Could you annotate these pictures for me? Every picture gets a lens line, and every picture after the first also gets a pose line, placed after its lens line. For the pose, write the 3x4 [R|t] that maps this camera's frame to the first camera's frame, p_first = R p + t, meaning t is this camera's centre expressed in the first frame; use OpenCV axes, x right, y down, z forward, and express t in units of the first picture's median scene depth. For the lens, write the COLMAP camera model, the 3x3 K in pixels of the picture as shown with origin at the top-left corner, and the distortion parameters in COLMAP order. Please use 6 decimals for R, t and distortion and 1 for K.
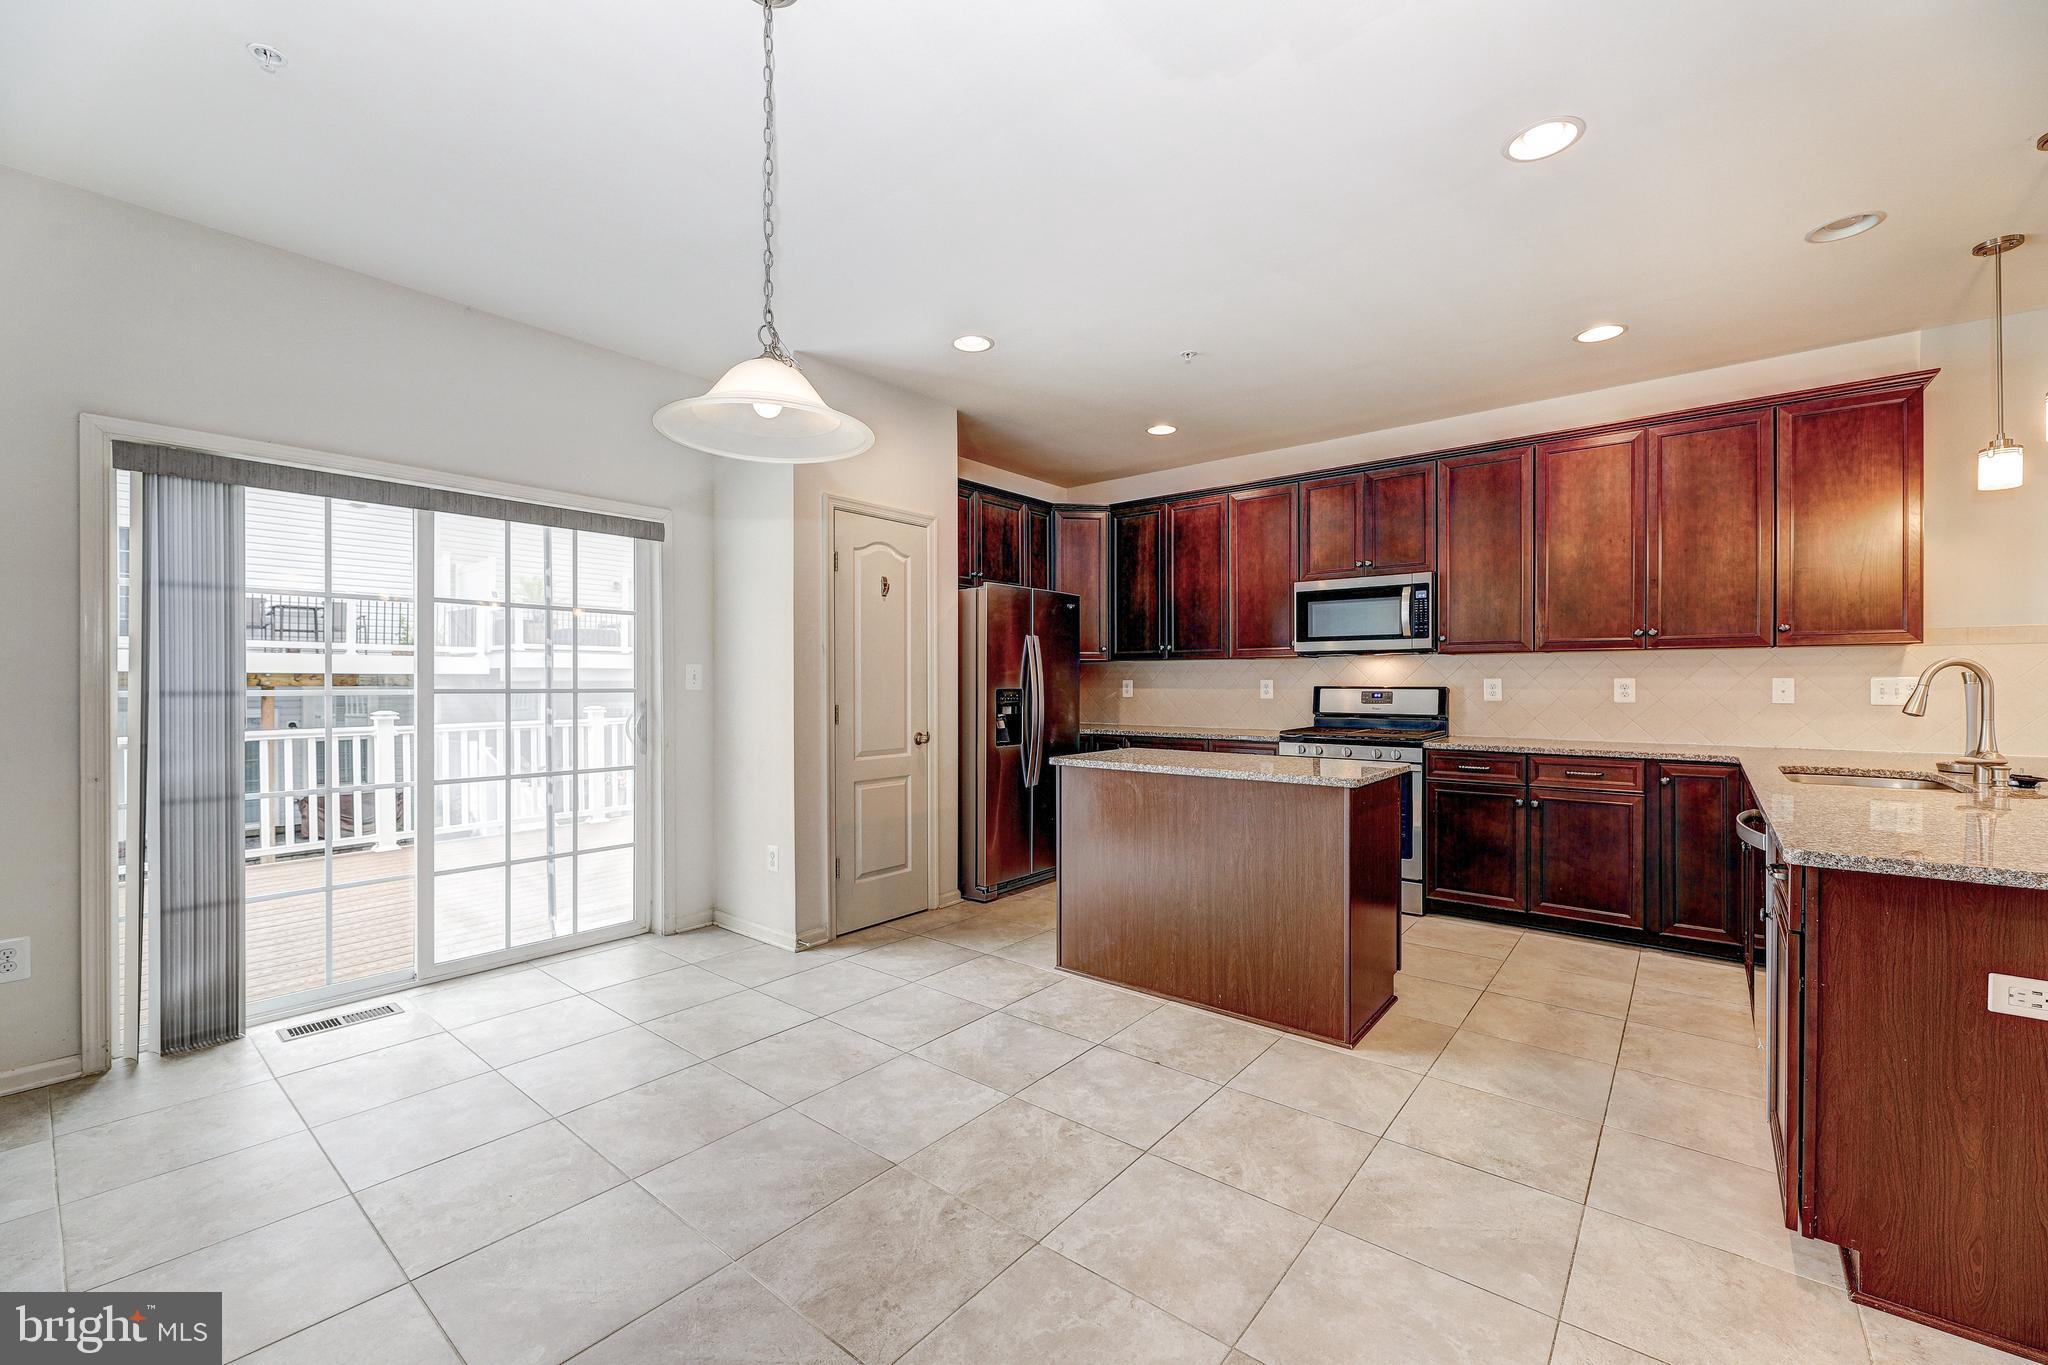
lens RADIAL K [[828.6, 0, 1018.2], [0, 828.6, 684.7], [0, 0, 1]] dist [-0.004697, -0.000495]
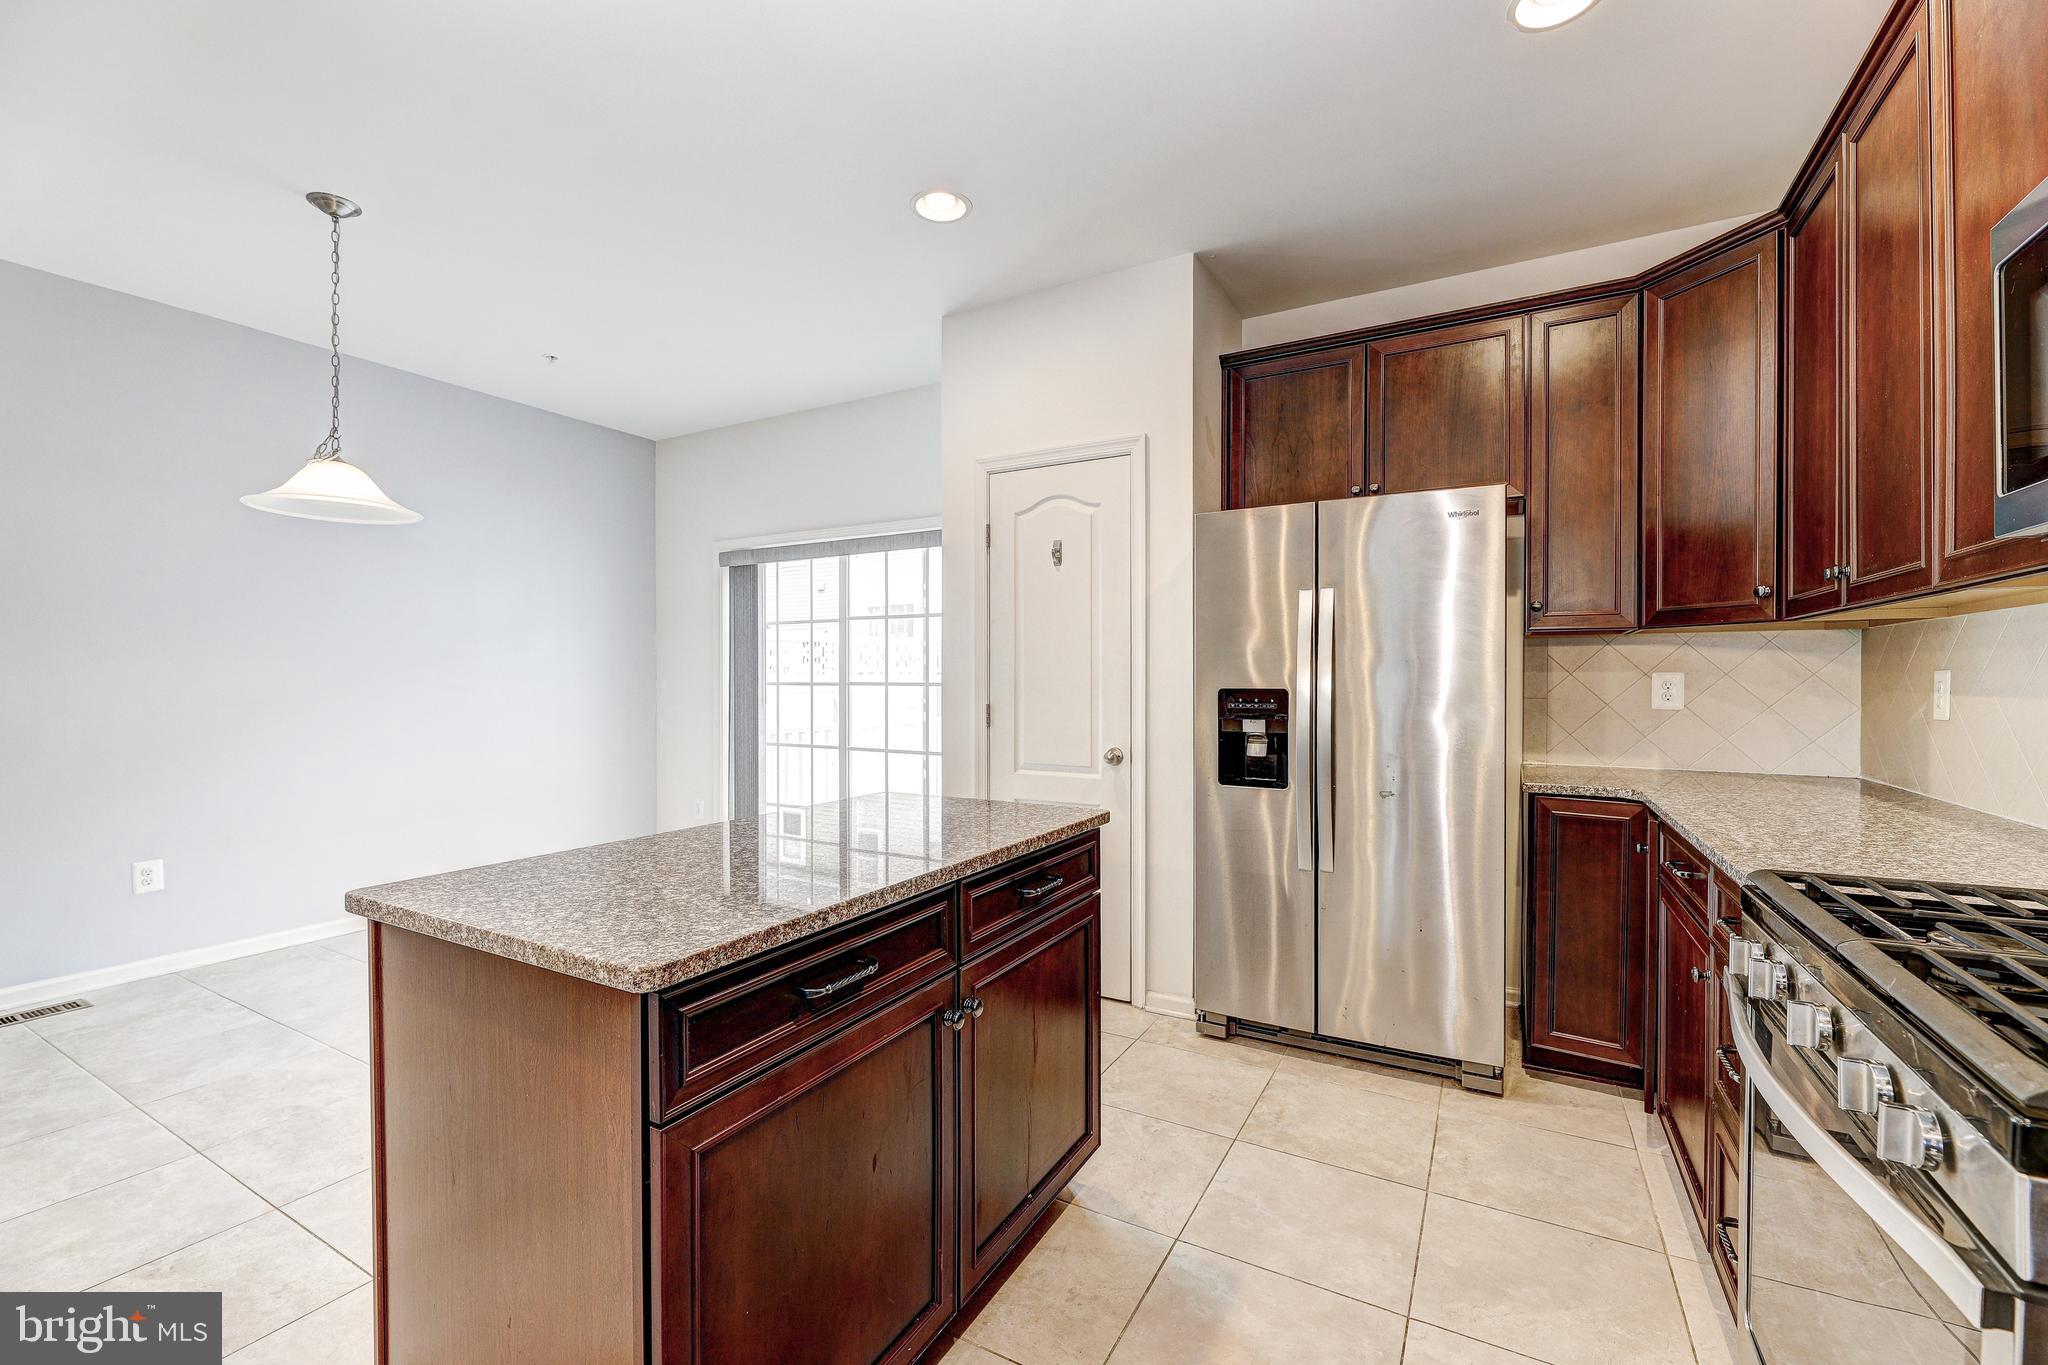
lens RADIAL K [[840.0, 0, 1020.8], [0, 840.0, 685.3], [0, 0, 1]] dist [-0.001299, -0.000084]
pose [[0.176052, 0.010190, -0.984328, 0.628844], [-0.001569, 0.999948, 0.010071, -0.003863], [0.984380, -0.000228, 0.176059, 0.871590]]
